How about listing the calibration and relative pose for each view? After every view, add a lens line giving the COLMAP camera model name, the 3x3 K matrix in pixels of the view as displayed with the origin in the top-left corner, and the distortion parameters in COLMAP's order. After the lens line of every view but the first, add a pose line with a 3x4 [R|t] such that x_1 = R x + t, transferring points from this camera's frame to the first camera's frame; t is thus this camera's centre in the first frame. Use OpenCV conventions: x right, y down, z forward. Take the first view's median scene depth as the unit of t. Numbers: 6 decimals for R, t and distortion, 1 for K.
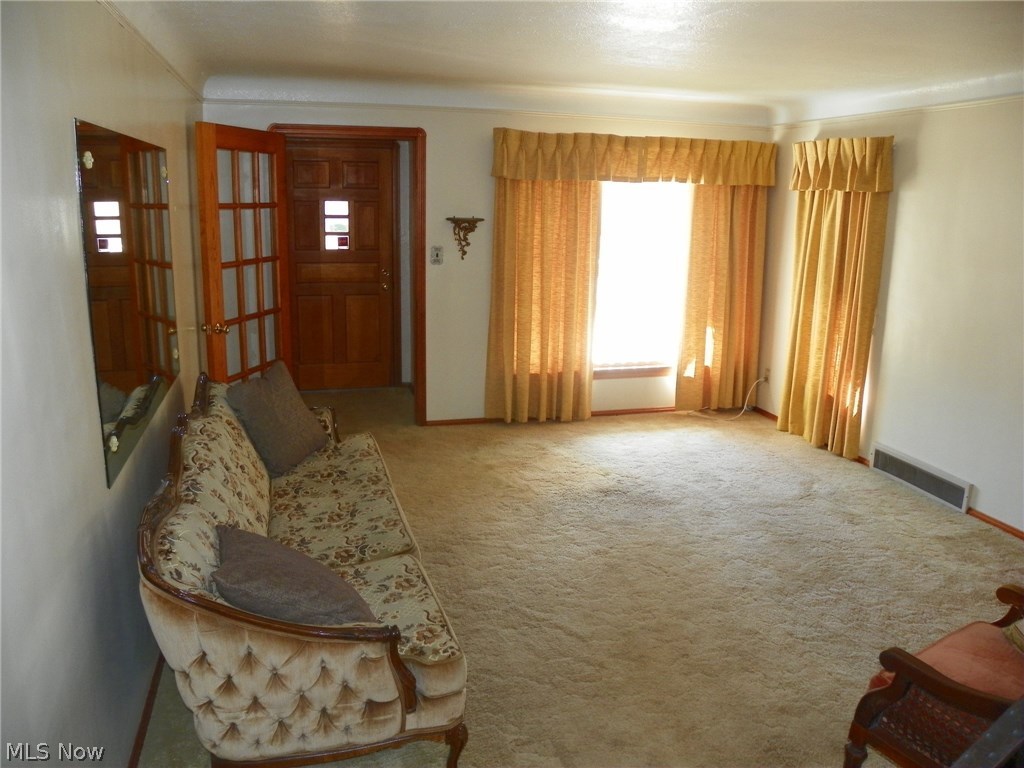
lens RADIAL K [[778.8, 0, 512.0], [0, 778.8, 384.0], [0, 0, 1]] dist [-0.150715, 0.088955]
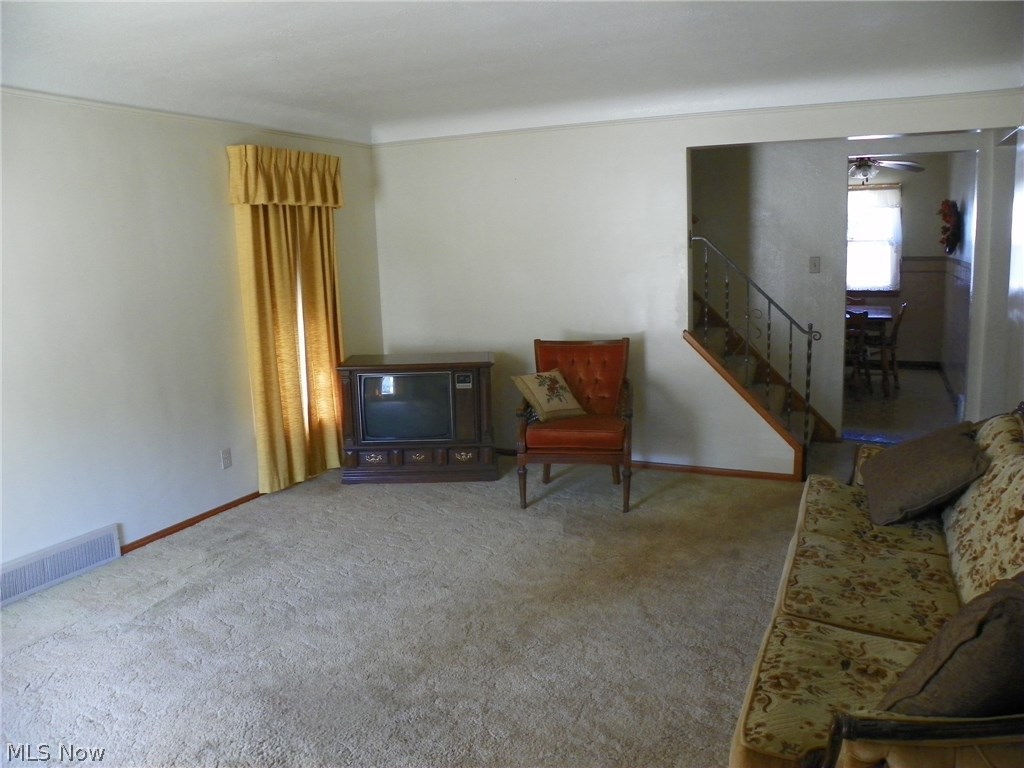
lens RADIAL K [[778.8, 0, 512.0], [0, 778.8, 384.0], [0, 0, 1]] dist [-0.150715, 0.088955]
pose [[-0.749306, -0.109746, 0.653067, -0.252406], [0.173562, 0.919153, 0.353601, -0.205218], [-0.639075, 0.378303, -0.669679, 0.975994]]
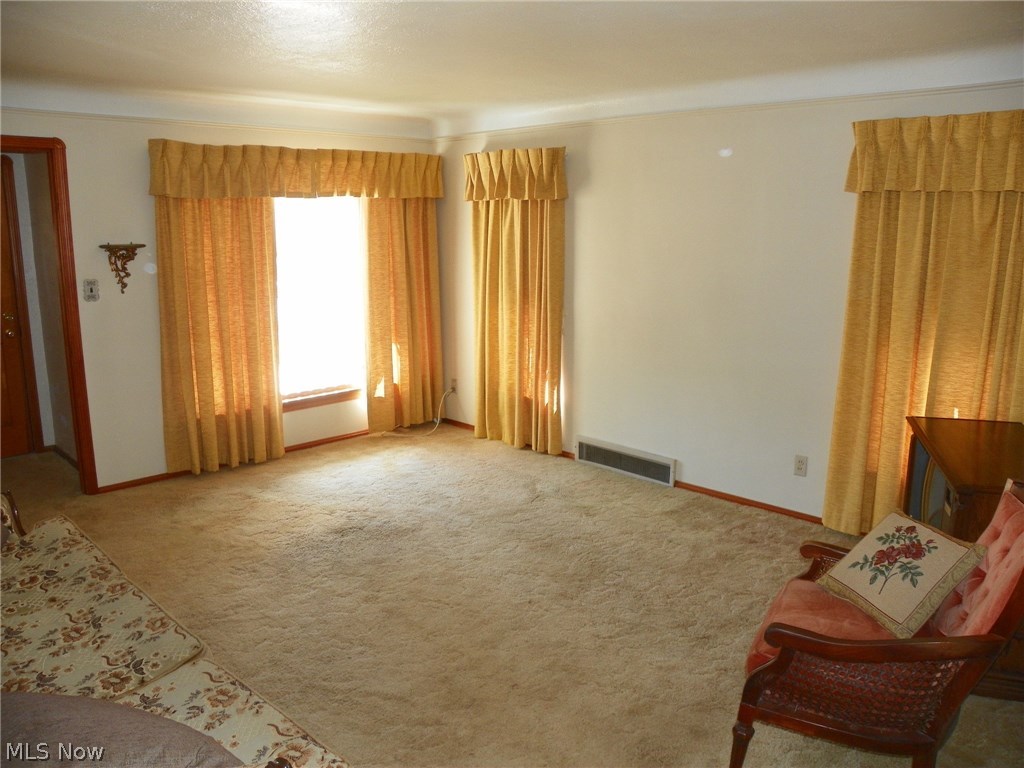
lens RADIAL K [[778.8, 0, 512.0], [0, 778.8, 384.0], [0, 0, 1]] dist [-0.150715, 0.088955]
pose [[0.871197, -0.116598, 0.476887, -0.100097], [0.128522, 0.991677, 0.007673, -0.013218], [-0.473813, 0.054606, 0.878931, 0.078781]]
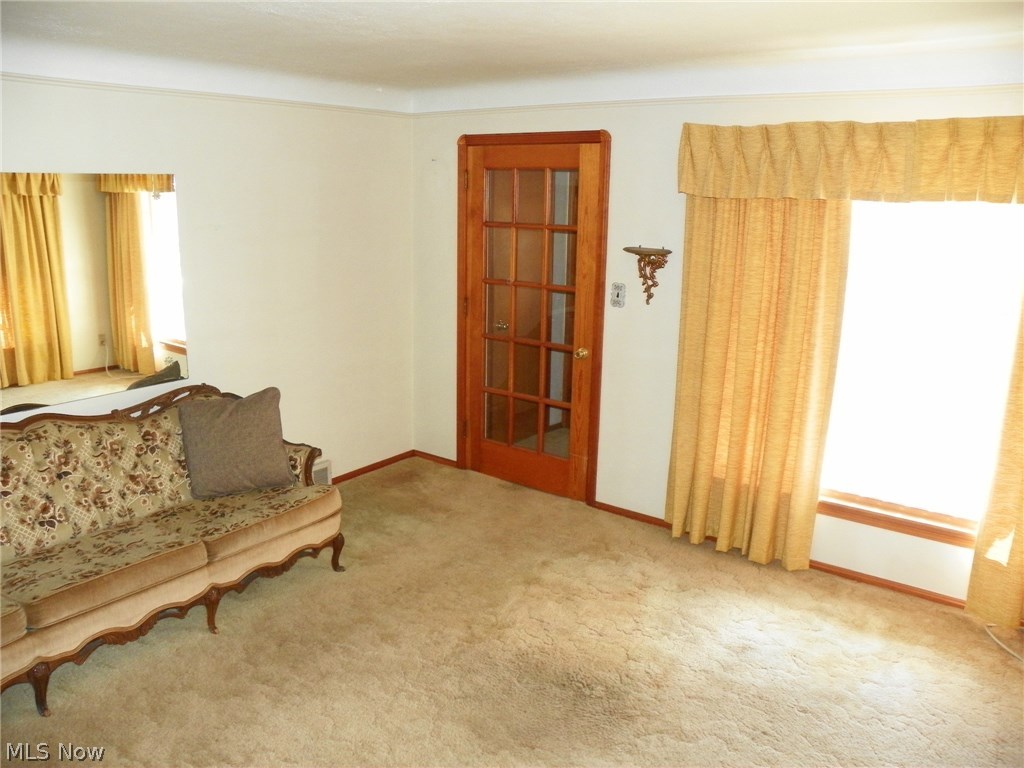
lens RADIAL K [[778.8, 0, 512.0], [0, 778.8, 384.0], [0, 0, 1]] dist [-0.150715, 0.088955]
pose [[0.604933, 0.178962, -0.775905, 0.462795], [-0.191901, 0.978462, 0.076067, -0.121446], [0.772806, 0.102881, 0.626247, 0.459123]]
